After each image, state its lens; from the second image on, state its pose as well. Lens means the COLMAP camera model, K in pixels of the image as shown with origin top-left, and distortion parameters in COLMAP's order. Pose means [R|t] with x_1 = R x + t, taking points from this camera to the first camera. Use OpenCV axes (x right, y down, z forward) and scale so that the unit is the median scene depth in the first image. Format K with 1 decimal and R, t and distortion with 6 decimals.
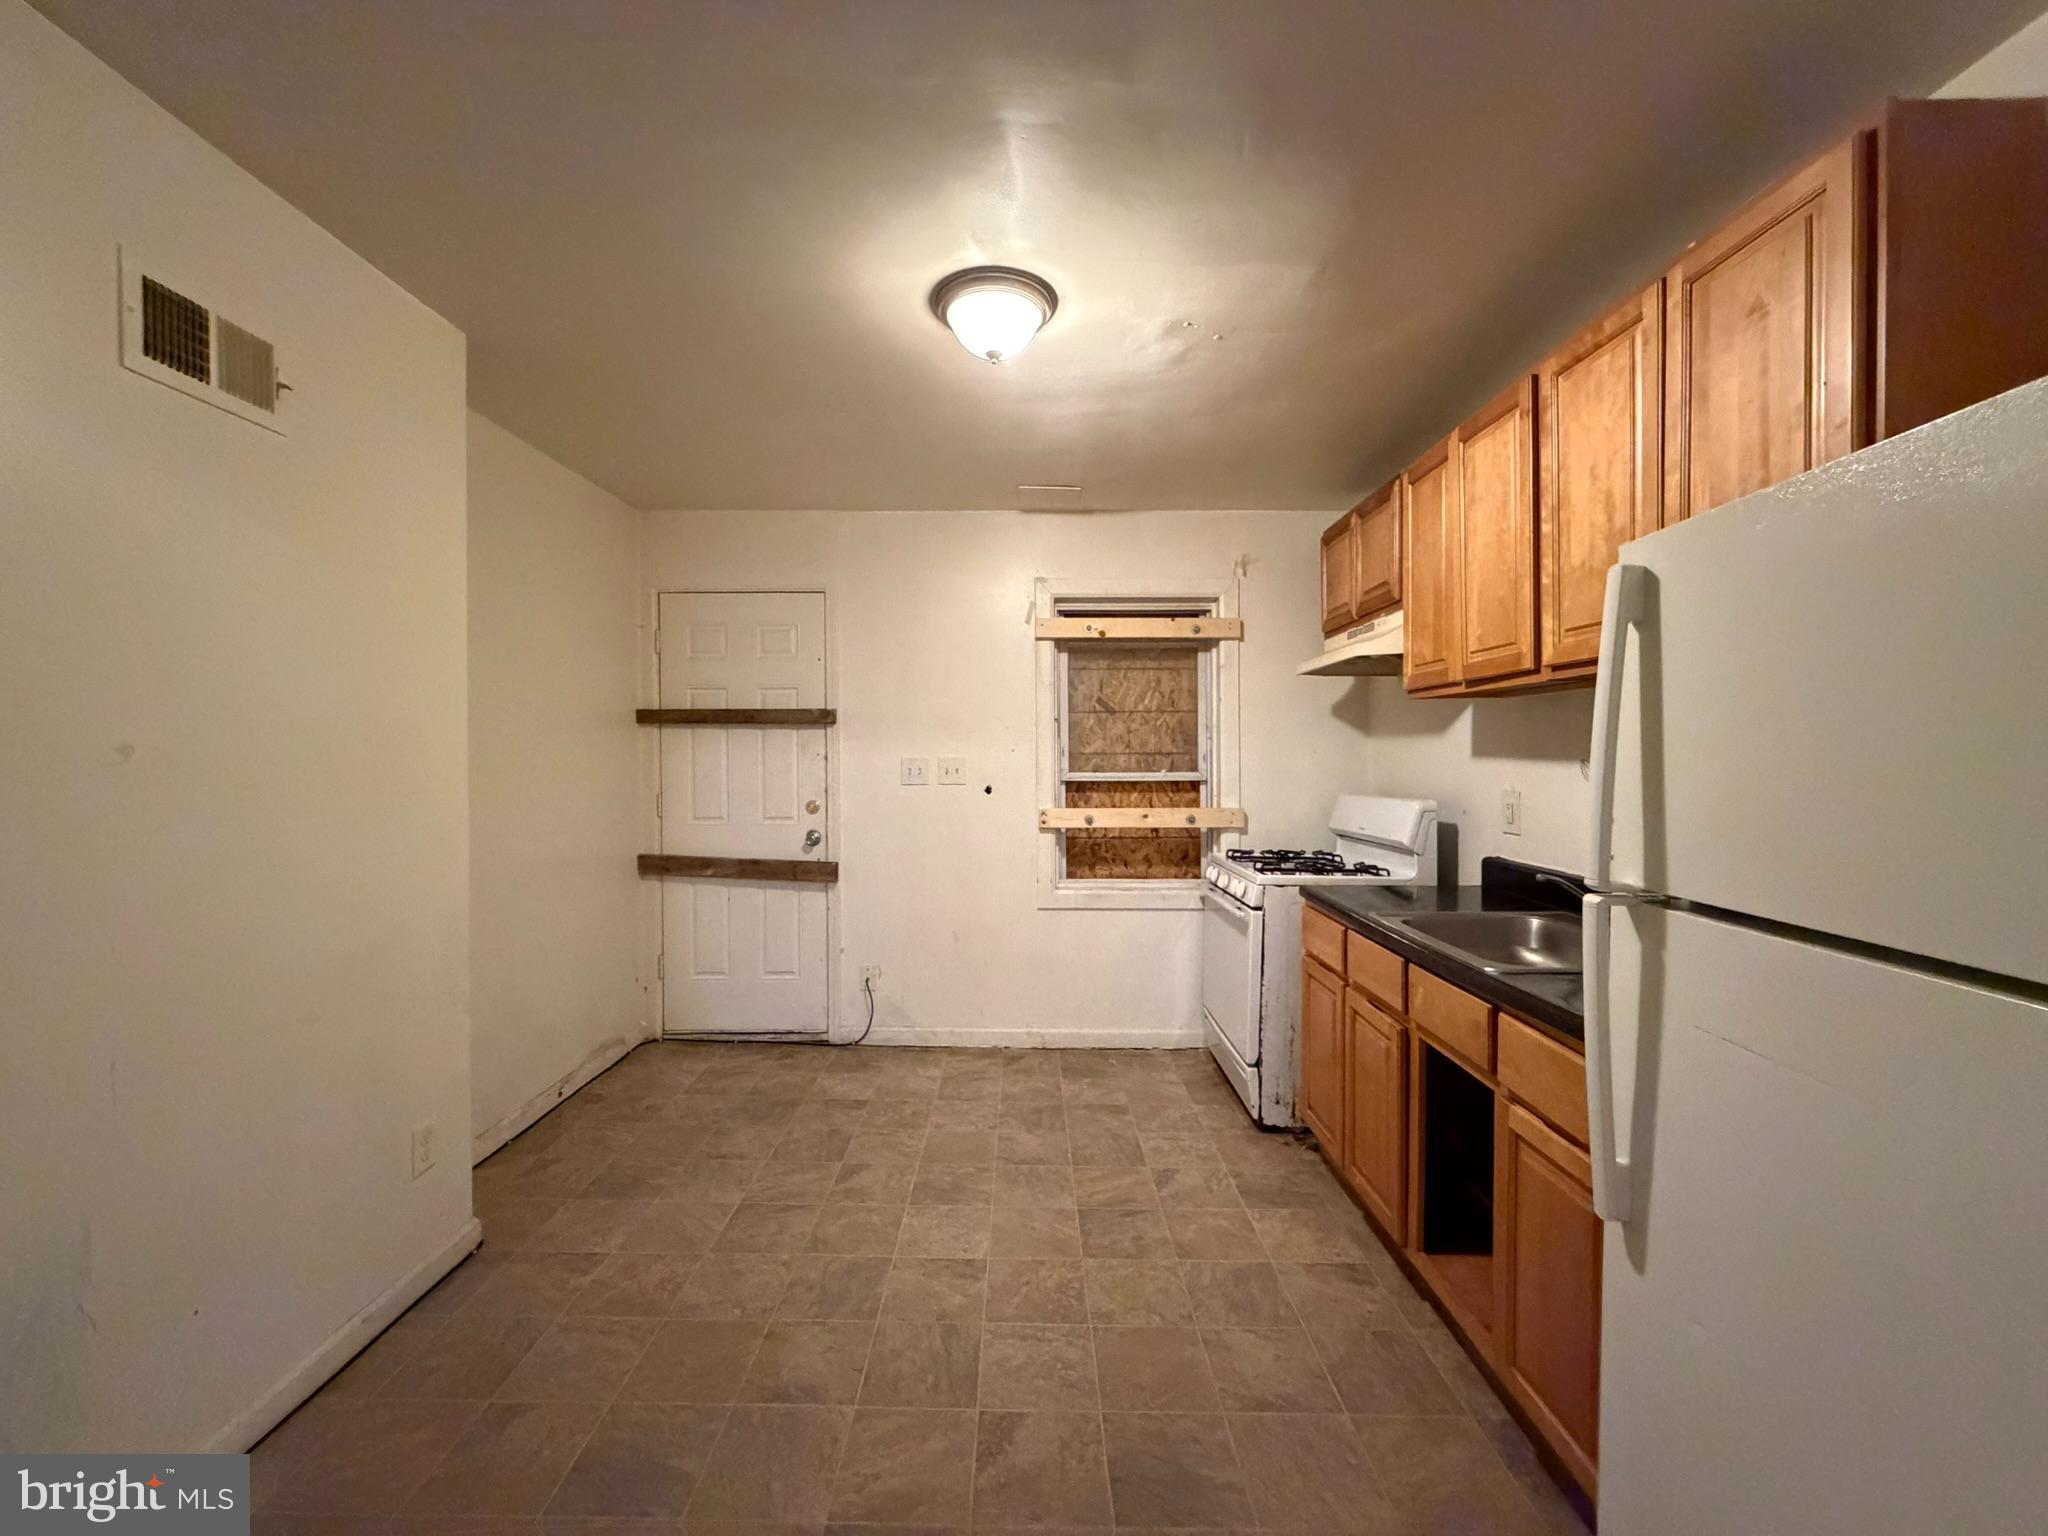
lens RADIAL K [[818.6, 0, 1017.3], [0, 818.6, 768.5], [0, 0, 1]] dist [-0.000538, -0.000069]
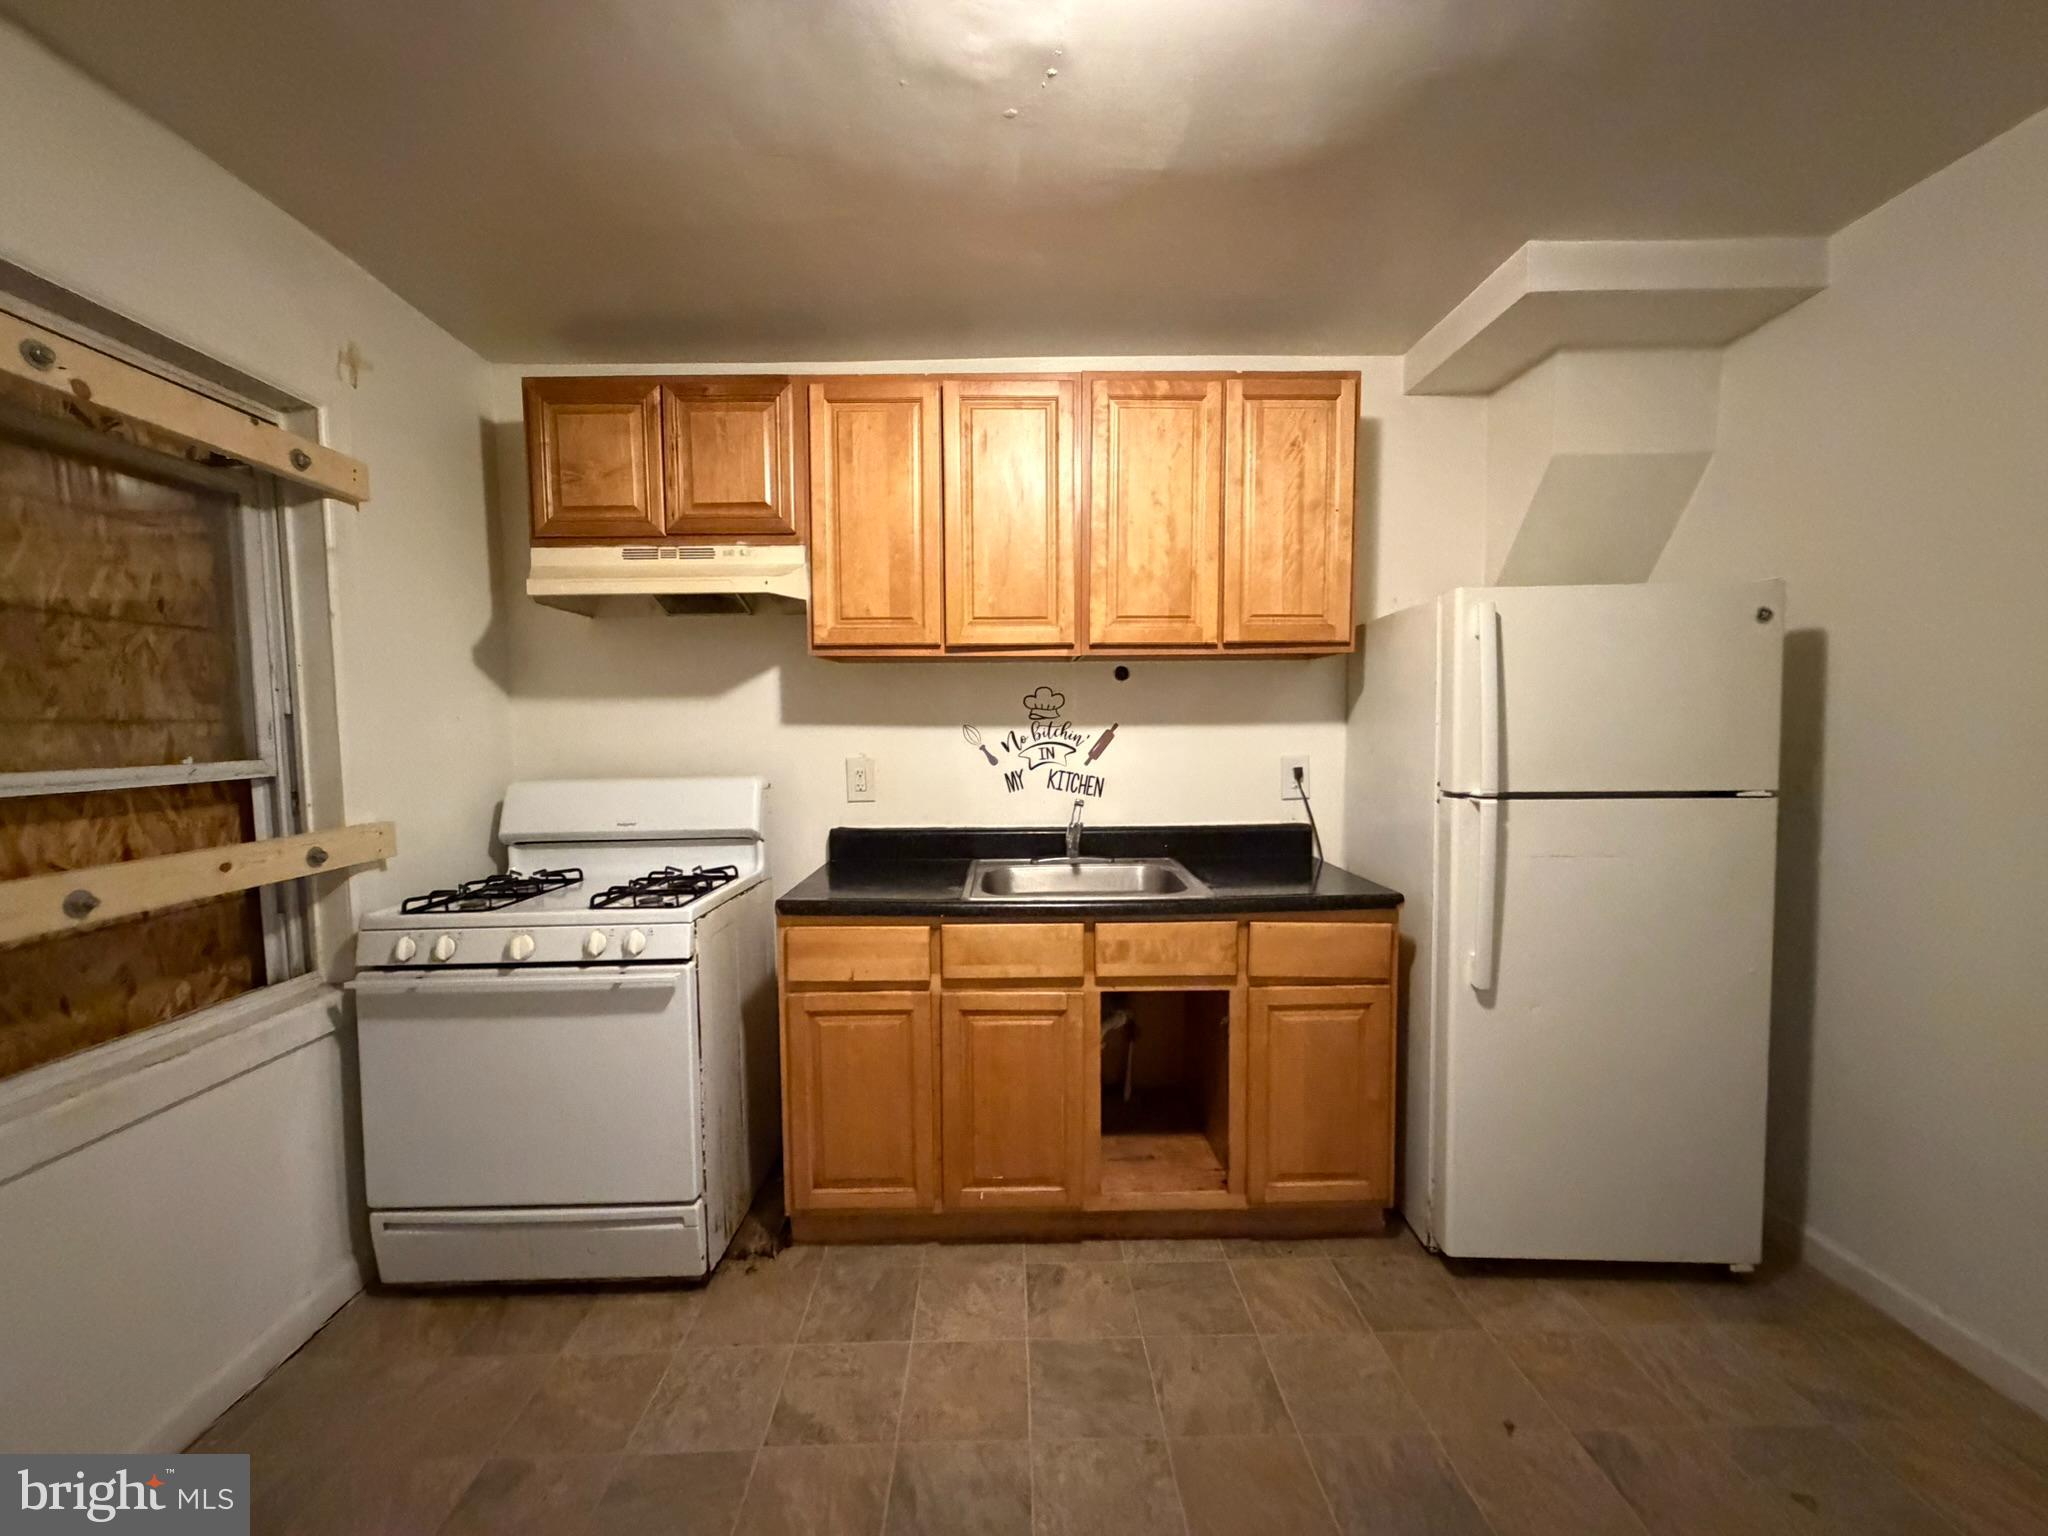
lens RADIAL K [[818.6, 0, 1031.3], [0, 818.6, 773.9], [0, 0, 1]] dist [-0.000538, -0.000069]
pose [[-0.026750, -0.058098, 0.997952, -0.270653], [0.024221, 0.997979, 0.058748, -0.005177], [-0.999349, 0.025743, -0.025288, 0.574620]]
